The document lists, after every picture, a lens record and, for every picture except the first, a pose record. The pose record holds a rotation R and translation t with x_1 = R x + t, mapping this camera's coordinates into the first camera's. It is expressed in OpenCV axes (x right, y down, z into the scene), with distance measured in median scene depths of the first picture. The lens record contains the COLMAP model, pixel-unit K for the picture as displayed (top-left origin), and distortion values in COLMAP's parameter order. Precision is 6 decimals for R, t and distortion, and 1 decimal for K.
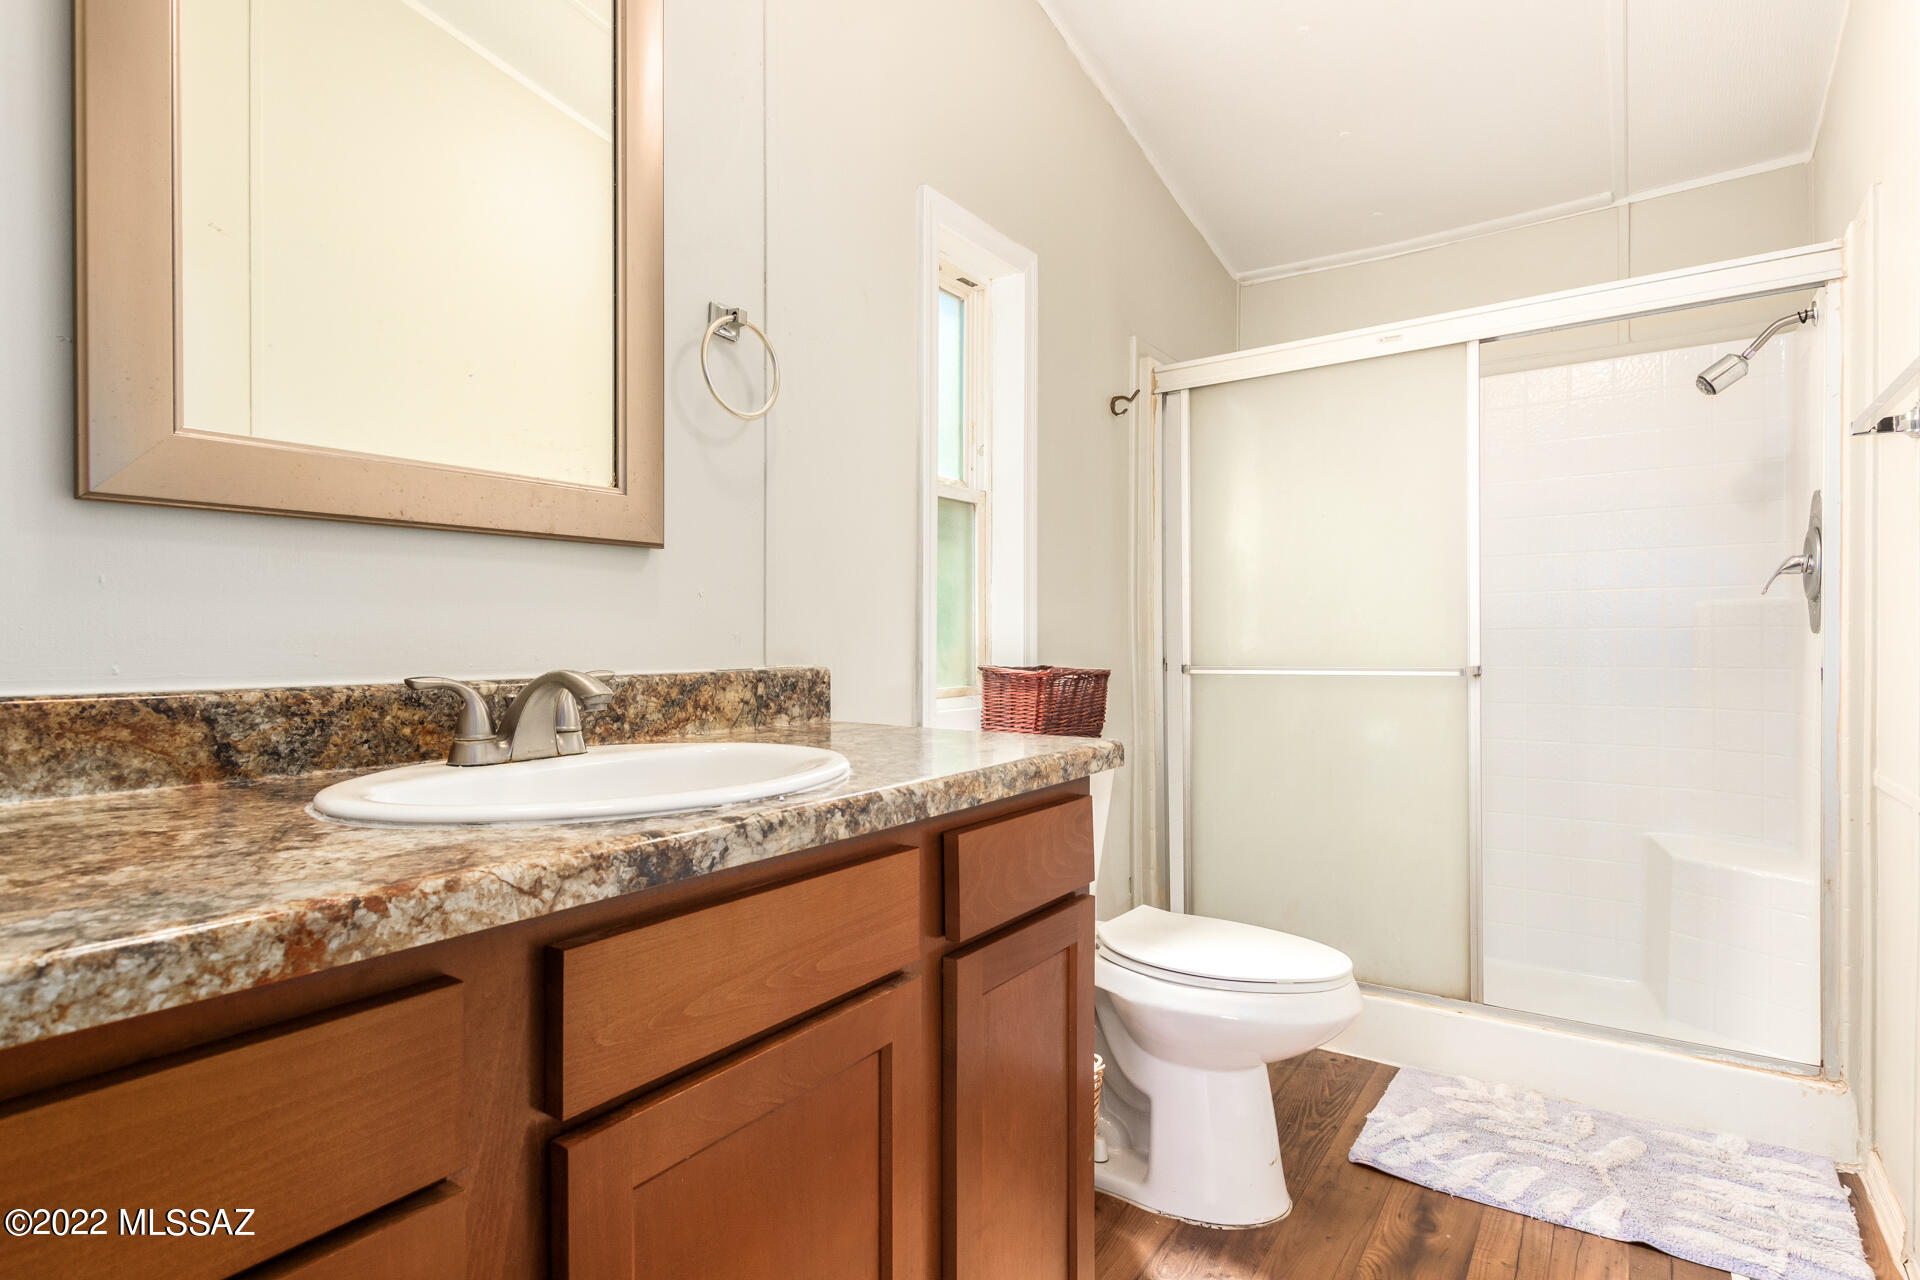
lens RADIAL K [[993.0, 0, 964.8], [0, 993.0, 647.2], [0, 0, 1]] dist [-0.004670, -0.000340]
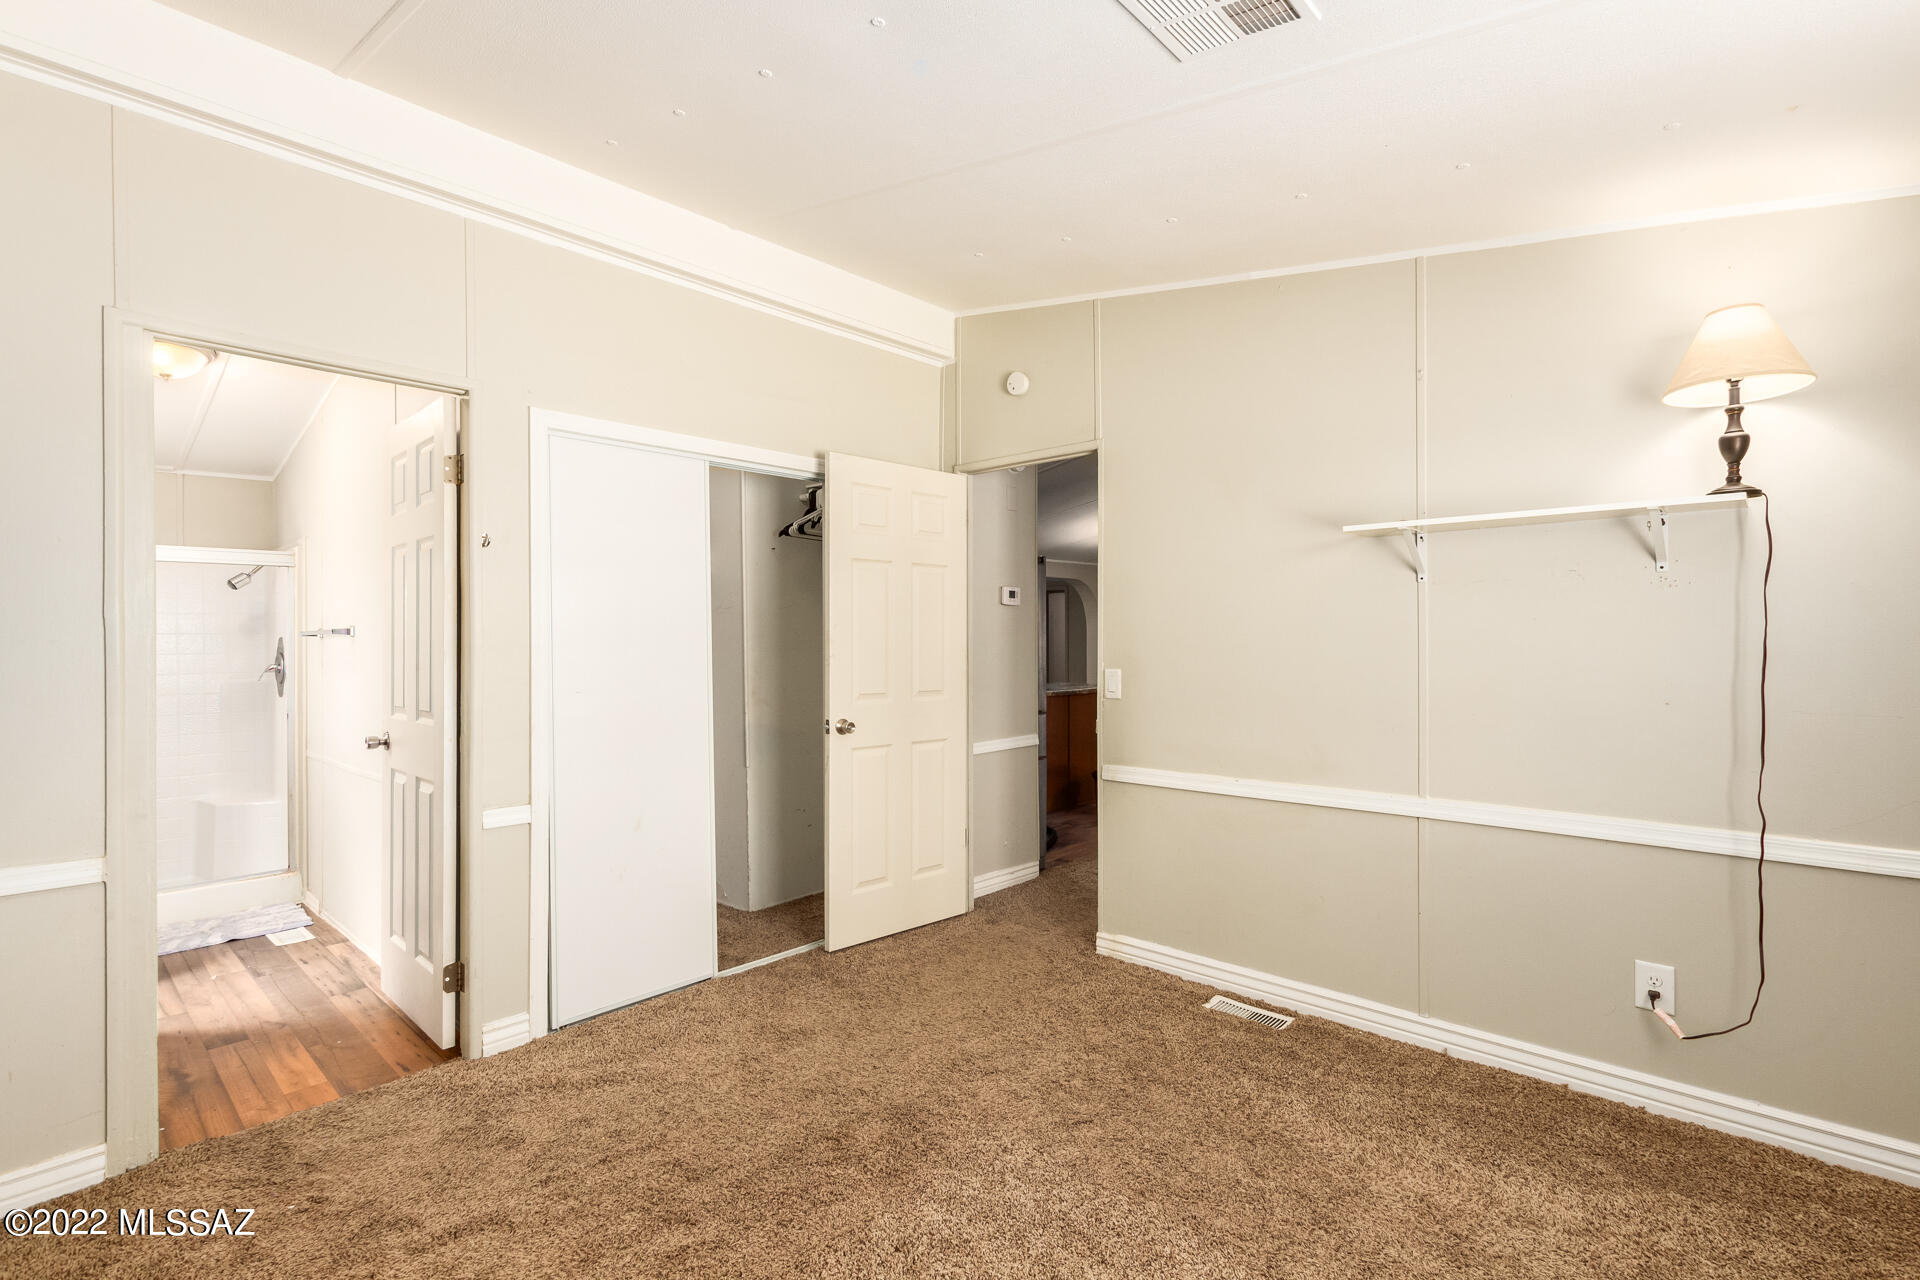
lens RADIAL K [[880.9, 0, 958.3], [0, 880.9, 638.2], [0, 0, 1]] dist [0.004329, 0.000309]
pose [[0.160742, 0.009924, 0.986947, -1.003871], [0.014097, 0.999824, -0.012349, -0.109623], [-0.986896, 0.015898, 0.160574, -0.977982]]
